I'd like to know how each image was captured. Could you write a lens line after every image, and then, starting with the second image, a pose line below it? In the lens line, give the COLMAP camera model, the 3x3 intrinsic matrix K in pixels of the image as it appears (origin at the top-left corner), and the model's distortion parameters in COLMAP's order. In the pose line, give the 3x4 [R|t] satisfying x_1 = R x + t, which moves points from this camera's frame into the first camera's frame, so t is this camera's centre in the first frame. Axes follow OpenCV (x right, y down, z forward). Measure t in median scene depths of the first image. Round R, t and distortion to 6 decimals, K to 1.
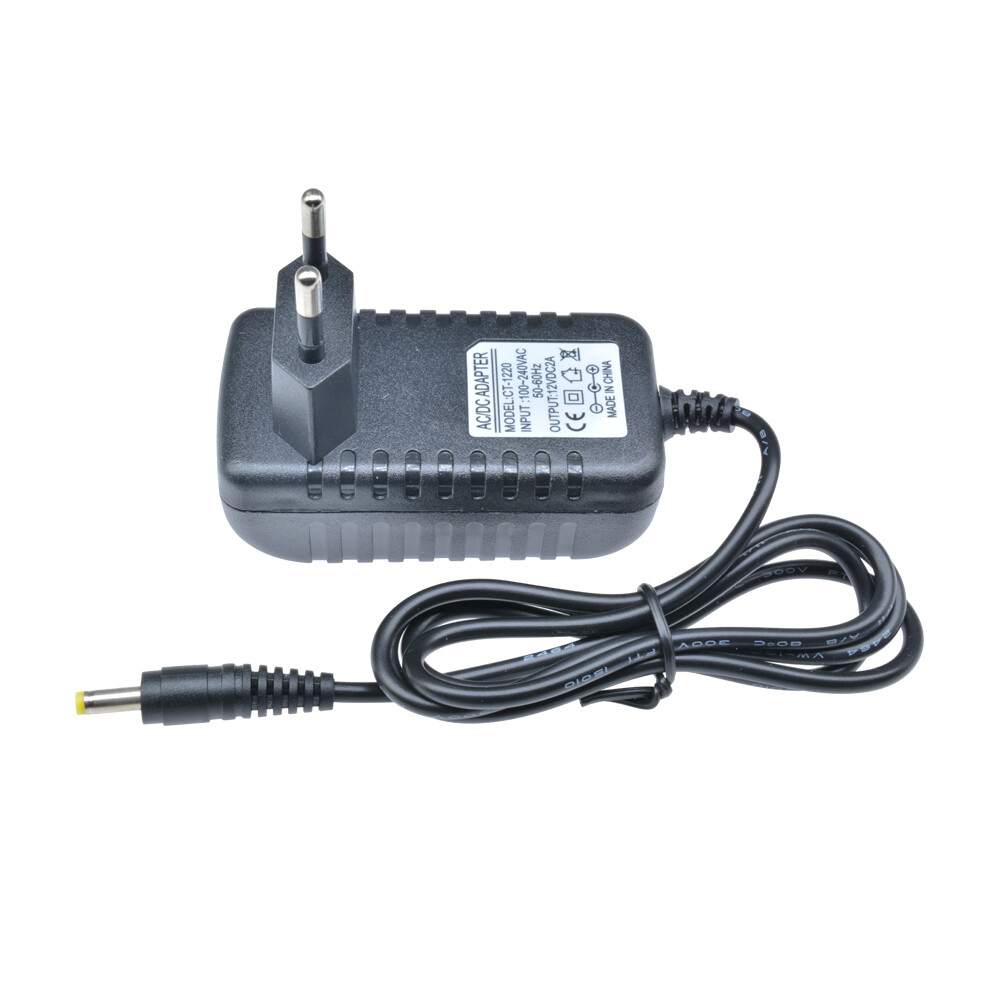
lens RADIAL K [[2089.5, 0, 500.0], [0, 2089.5, 500.0], [0, 0, 1]] dist [-0.003557, 0.019337]
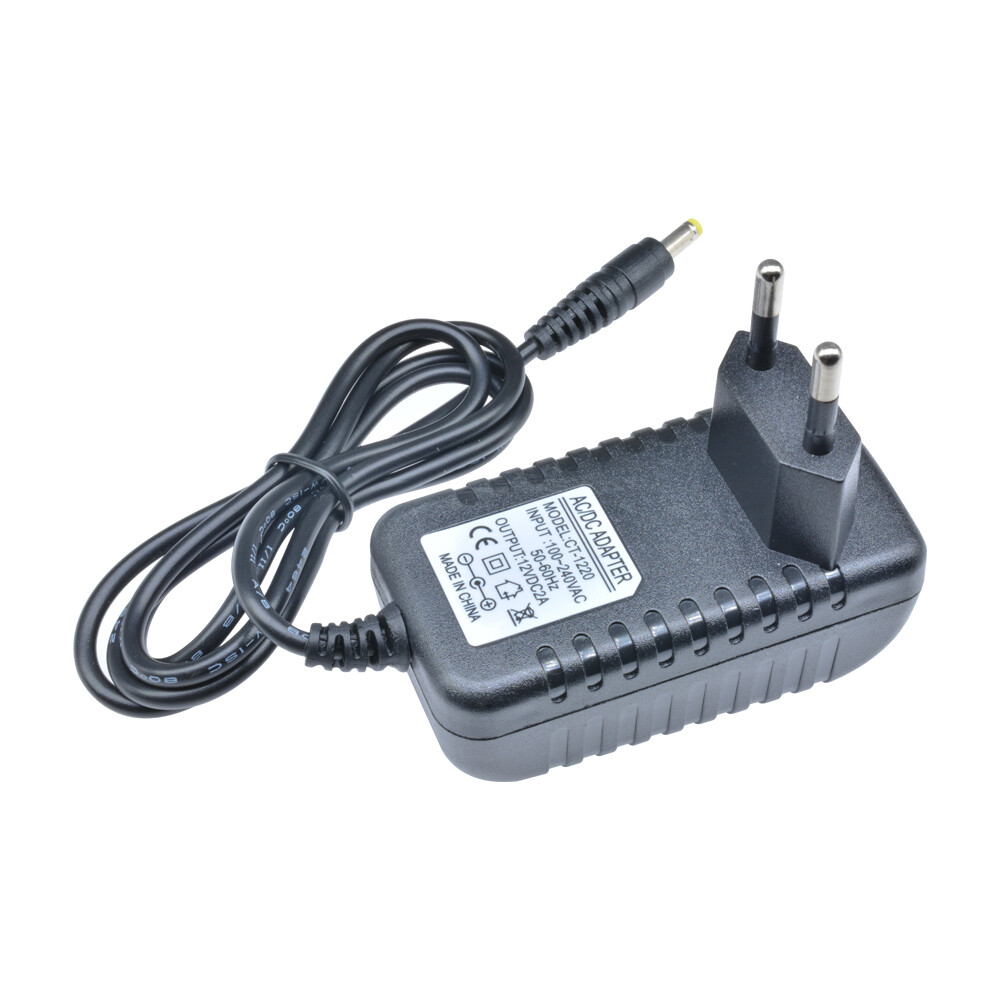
lens RADIAL K [[2089.5, 0, 500.0], [0, 2089.5, 500.0], [0, 0, 1]] dist [-0.003557, 0.019337]
pose [[-0.950748, 0.192382, -0.243040, 0.231265], [-0.248221, -0.002927, 0.968699, -0.856141], [0.185649, 0.981316, 0.050536, 0.931720]]
